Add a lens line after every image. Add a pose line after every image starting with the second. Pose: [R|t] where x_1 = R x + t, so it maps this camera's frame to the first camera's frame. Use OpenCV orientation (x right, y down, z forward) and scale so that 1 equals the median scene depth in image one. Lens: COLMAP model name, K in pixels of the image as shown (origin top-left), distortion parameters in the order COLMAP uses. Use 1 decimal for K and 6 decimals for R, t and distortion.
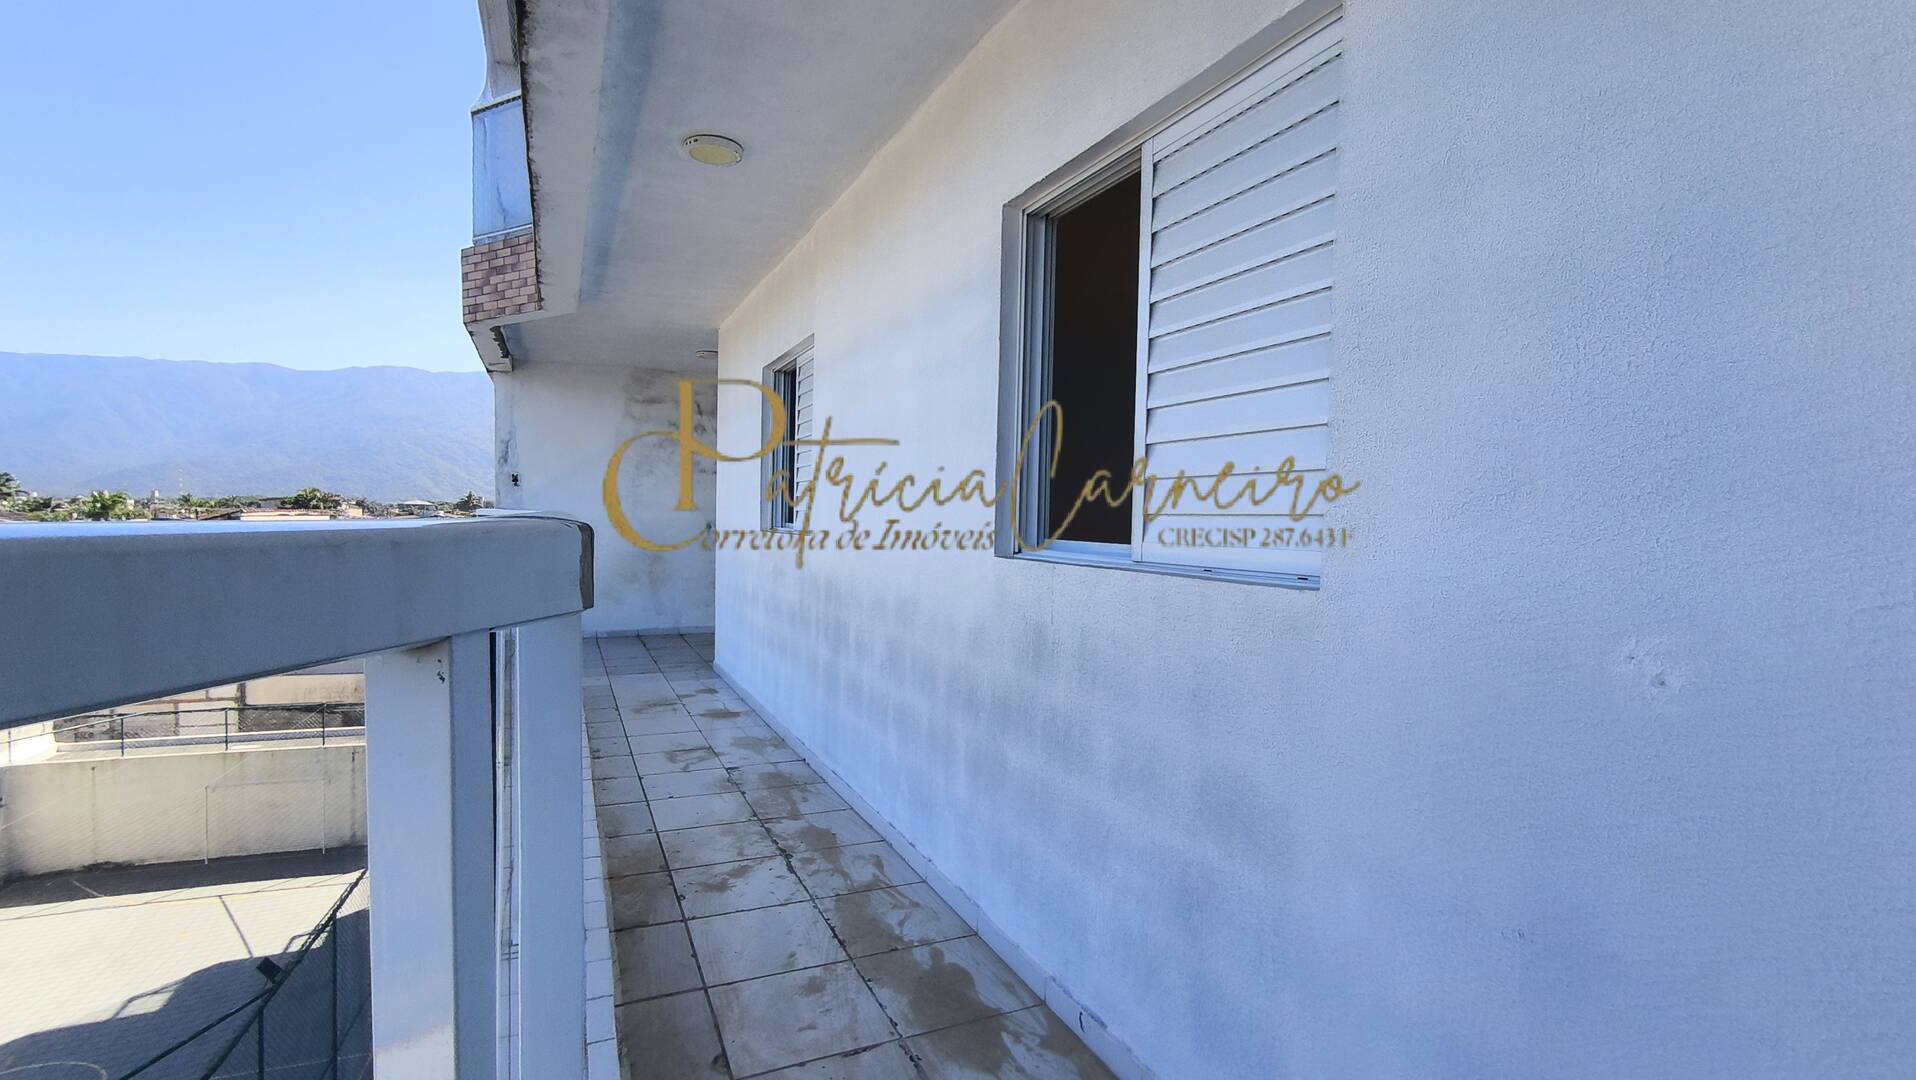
lens RADIAL K [[876.0, 0, 949.0], [0, 876.0, 550.8], [0, 0, 1]] dist [-0.043200, 0.027752]
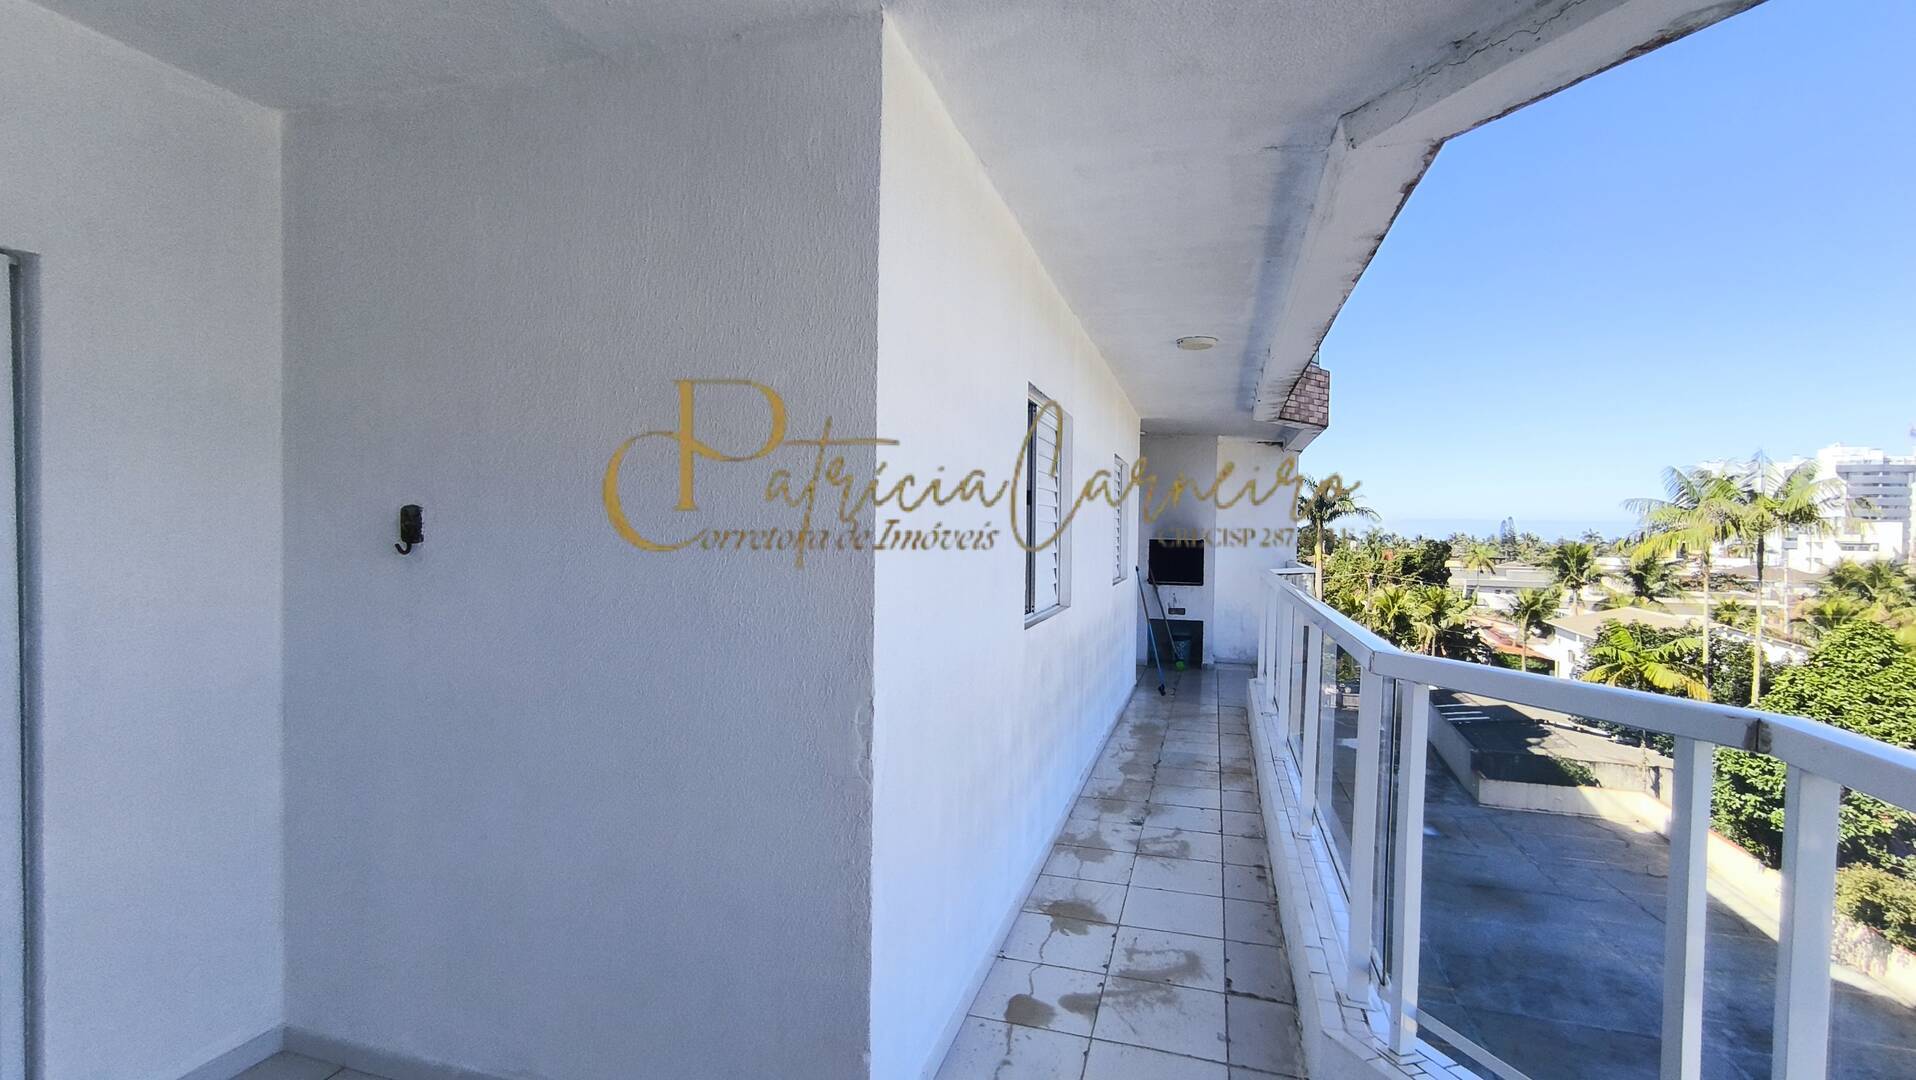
lens RADIAL K [[855.7, 0, 936.0], [0, 855.7, 564.6], [0, 0, 1]] dist [0.039121, -0.023103]
pose [[-0.741079, -0.051774, 0.669419, -0.767311], [-0.001234, 0.997126, 0.075754, -0.158817], [-0.671417, 0.055314, -0.739013, 1.944673]]
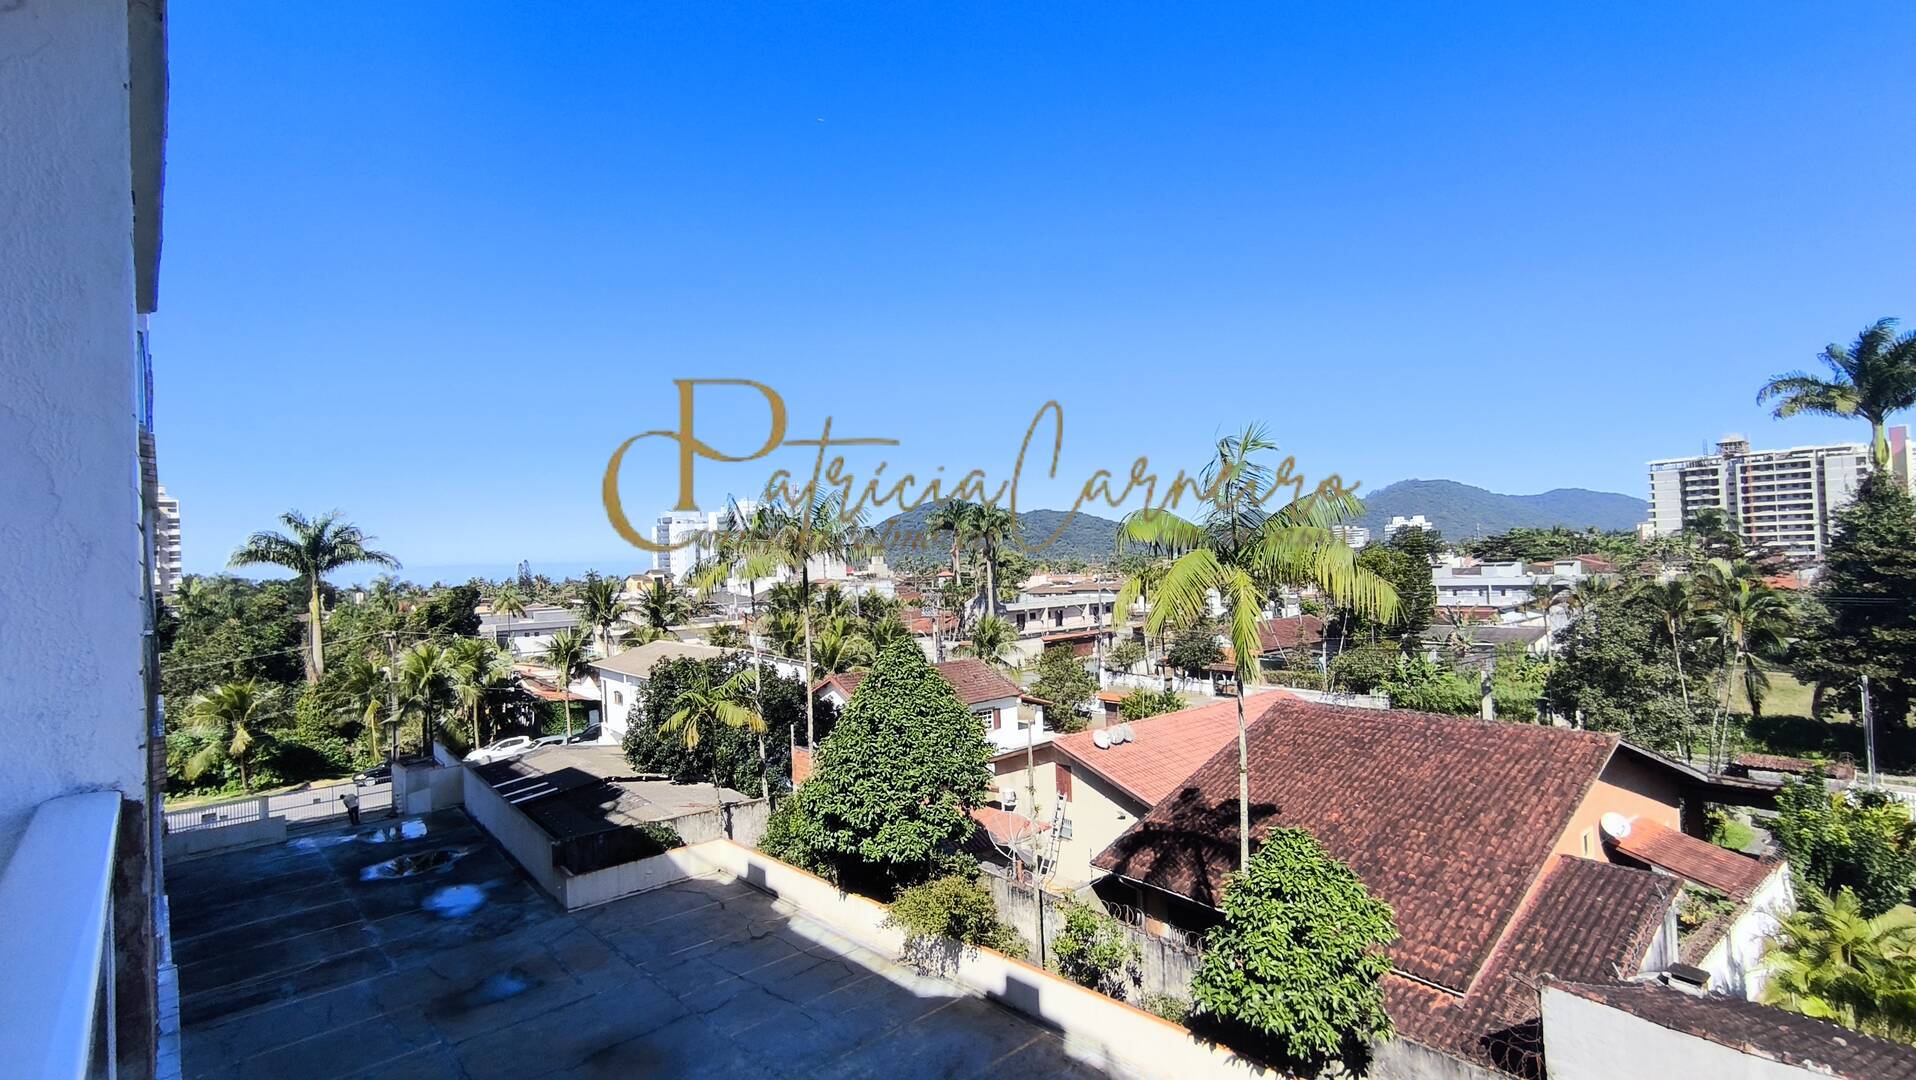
lens RADIAL K [[855.7, 0, 936.0], [0, 855.7, 564.6], [0, 0, 1]] dist [0.039121, -0.023103]
pose [[-0.953451, 0.021655, -0.300770, -0.646183], [0.013210, 0.999460, 0.030085, -0.146696], [0.301259, 0.024711, -0.953222, 1.597089]]
